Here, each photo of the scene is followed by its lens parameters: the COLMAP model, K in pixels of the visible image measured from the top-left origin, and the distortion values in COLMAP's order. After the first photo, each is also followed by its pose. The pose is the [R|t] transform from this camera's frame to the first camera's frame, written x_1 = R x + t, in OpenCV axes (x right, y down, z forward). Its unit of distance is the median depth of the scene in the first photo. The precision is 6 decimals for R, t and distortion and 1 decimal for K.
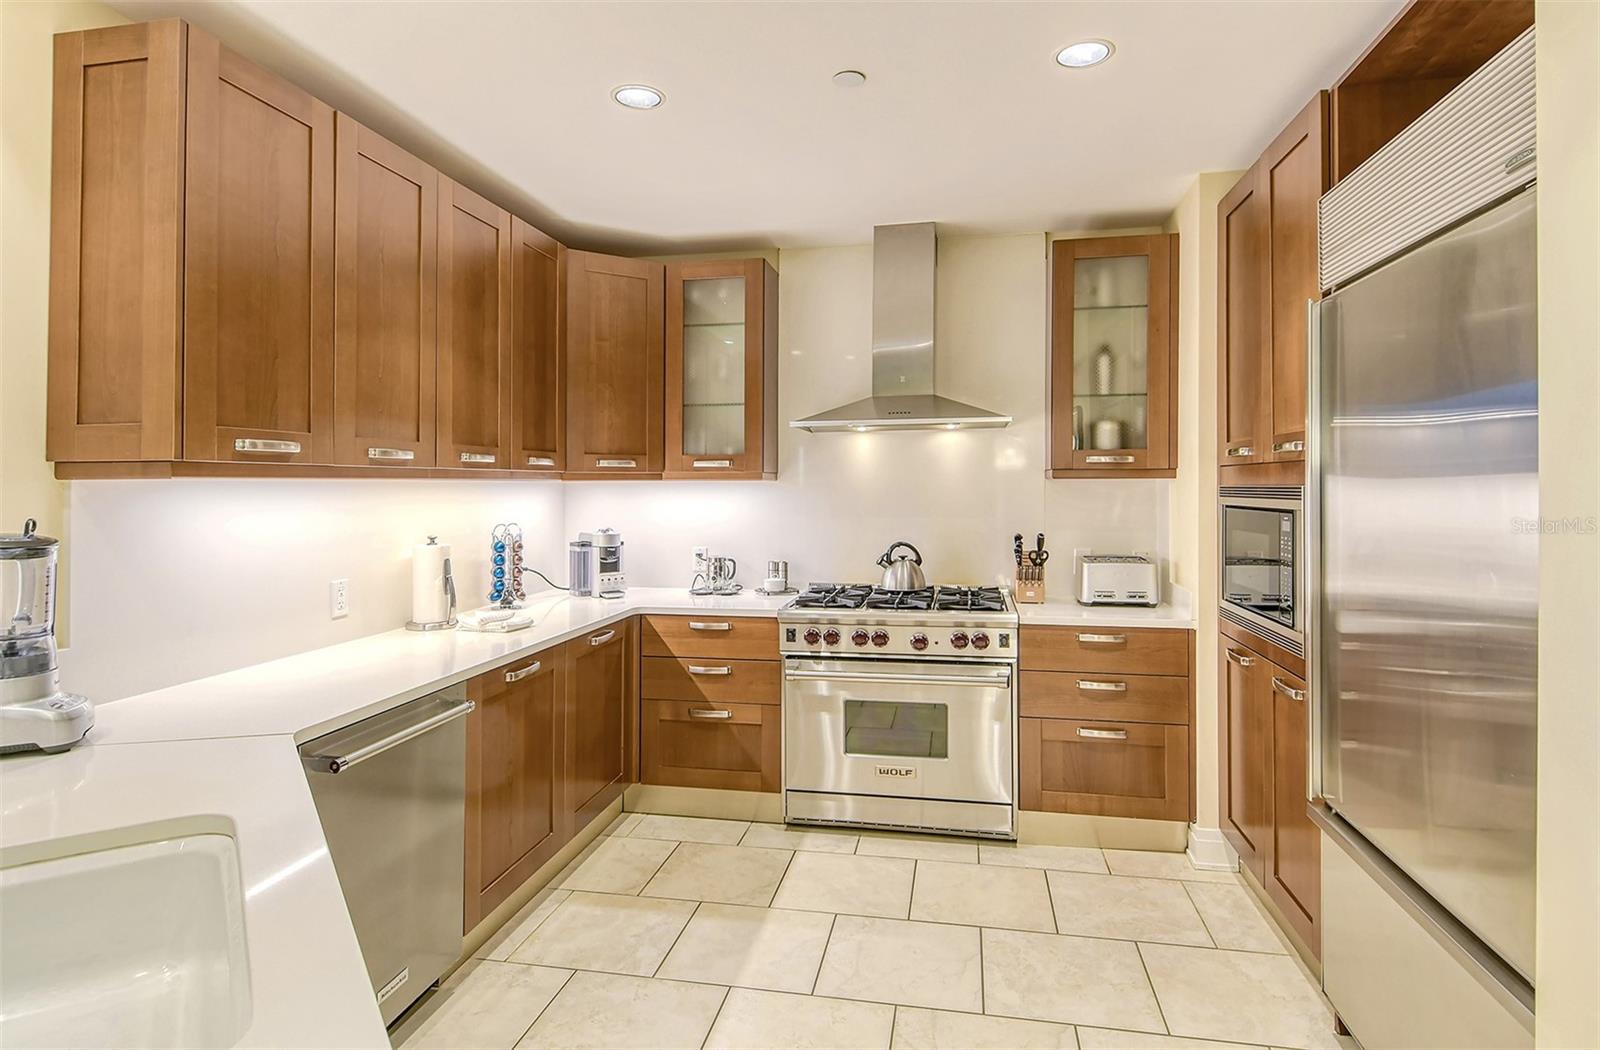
lens RADIAL K [[872.3, 0, 796.3], [0, 872.3, 468.8], [0, 0, 1]] dist [0.020804, -0.003260]
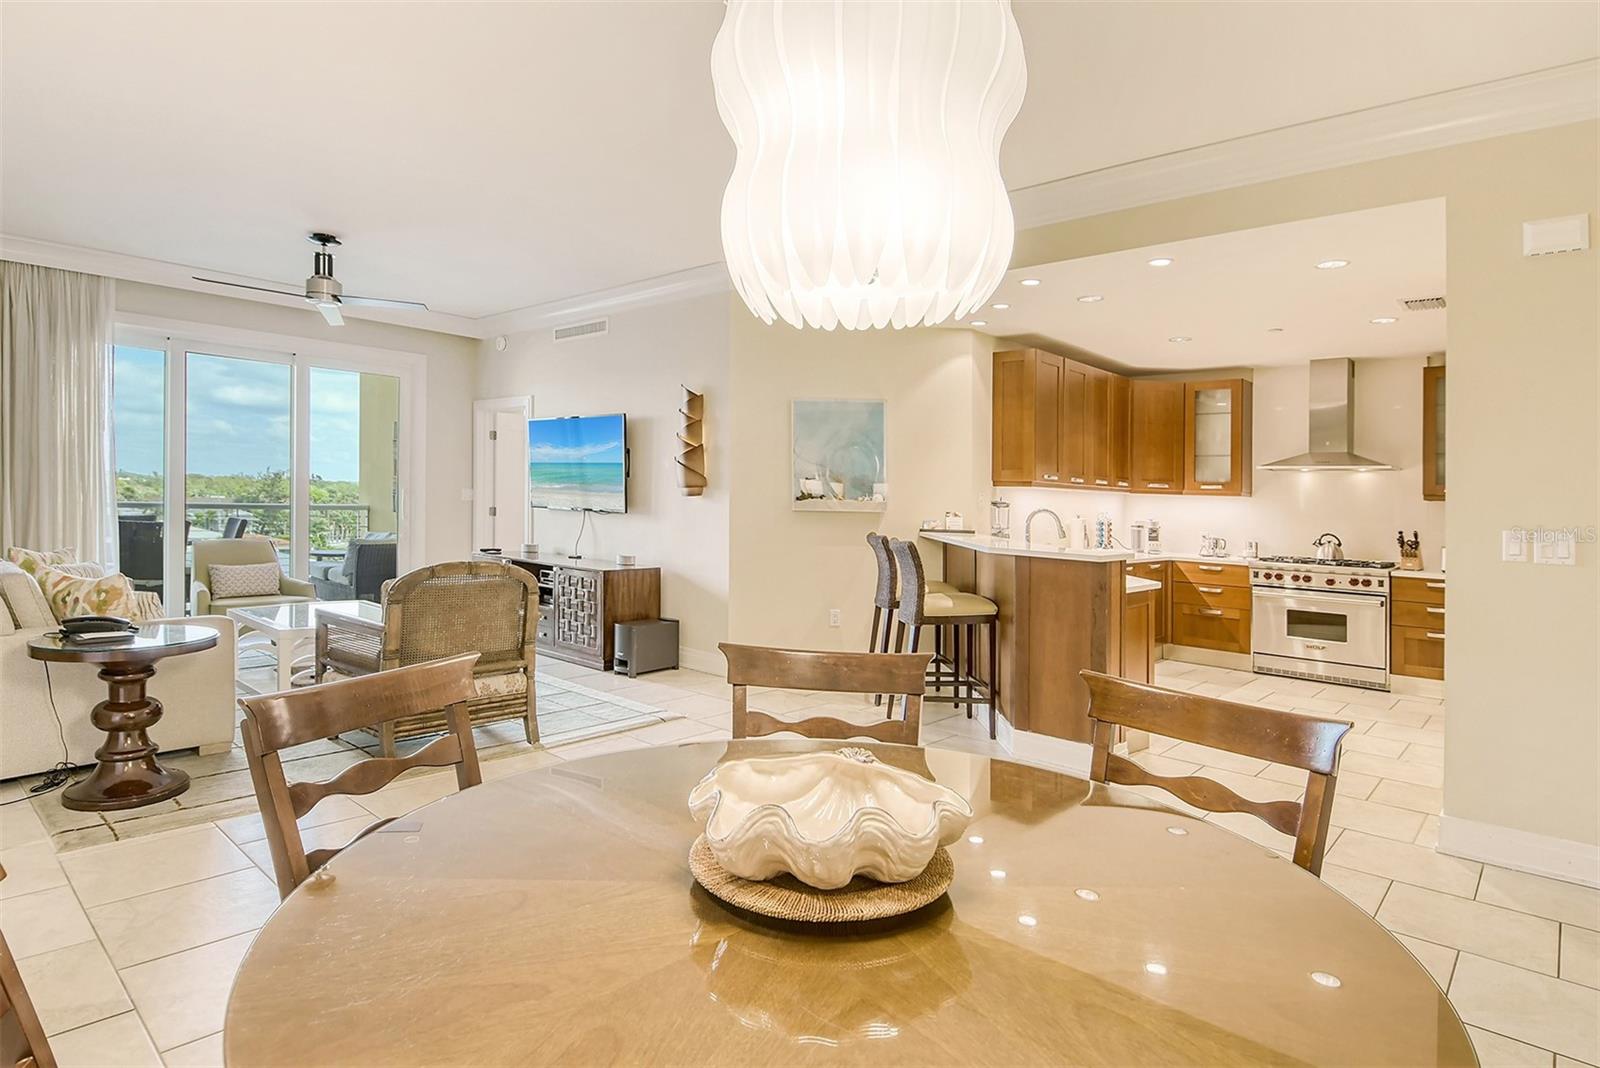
lens RADIAL K [[868.6, 0, 792.4], [0, 868.6, 431.6], [0, 0, 1]] dist [0.025408, -0.017823]
pose [[0.857616, -0.005963, -0.514257, 0.113651], [-0.027628, 0.997955, -0.057645, 0.009446], [0.513549, 0.063645, 0.855697, -1.266152]]
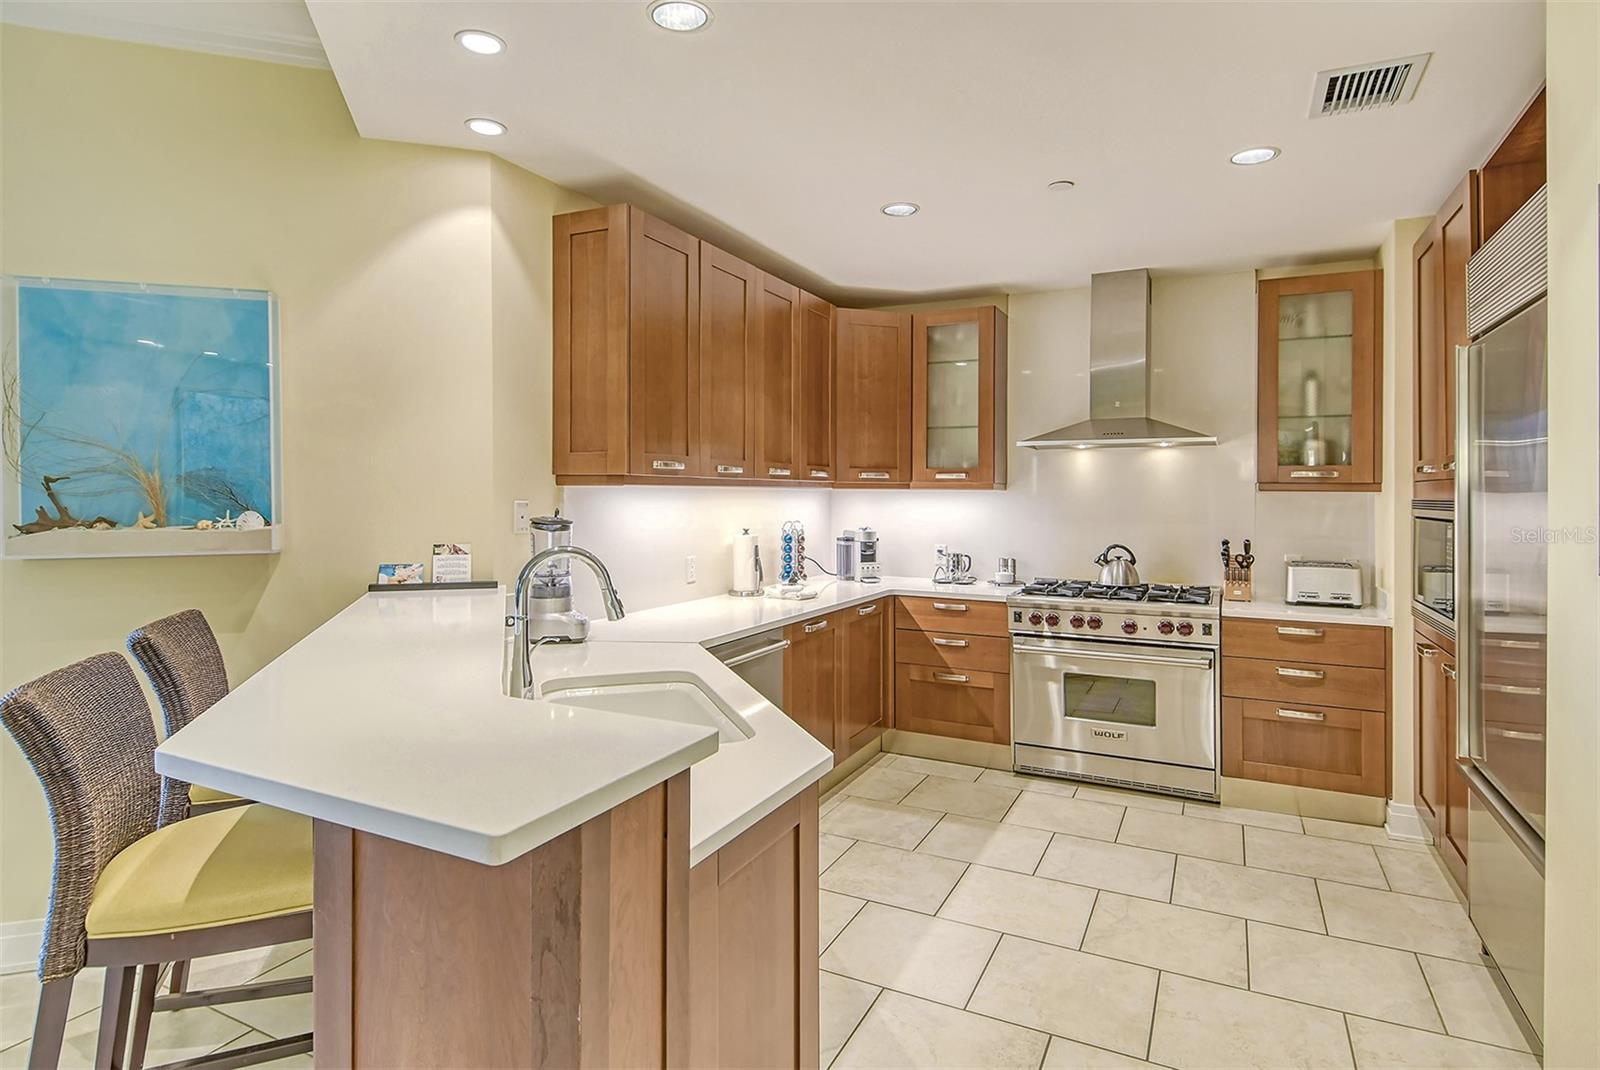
lens RADIAL K [[868.6, 0, 787.2], [0, 868.6, 453.6], [0, 0, 1]] dist [0.025408, -0.017823]
pose [[0.962811, -0.002024, -0.270169, 0.012550], [-0.005380, 0.999630, -0.026662, -0.003905], [0.270123, 0.027124, 0.962444, -0.266846]]
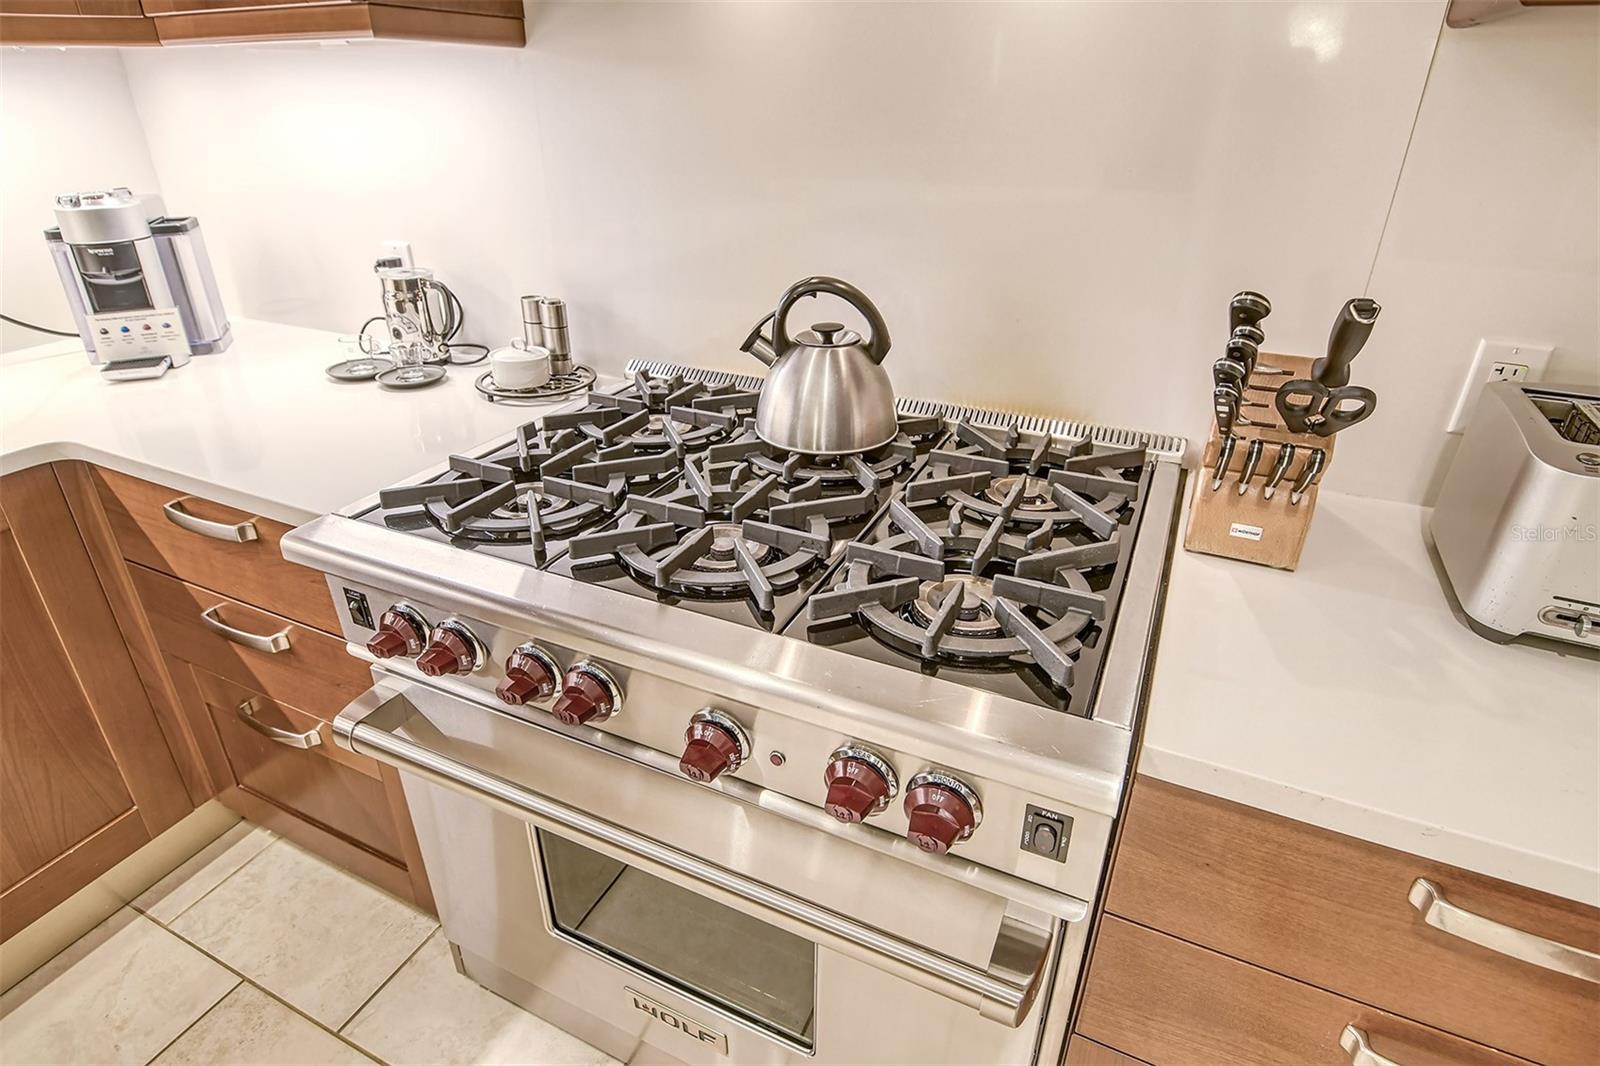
lens RADIAL K [[868.6, 0, 799.3], [0, 868.6, 534.6], [0, 0, 1]] dist [0.025408, -0.017823]
pose [[0.972354, 0.108275, -0.206892, 0.203176], [0.003592, 0.878964, 0.476875, 0.021888], [0.233484, -0.464434, 0.854275, 0.786964]]
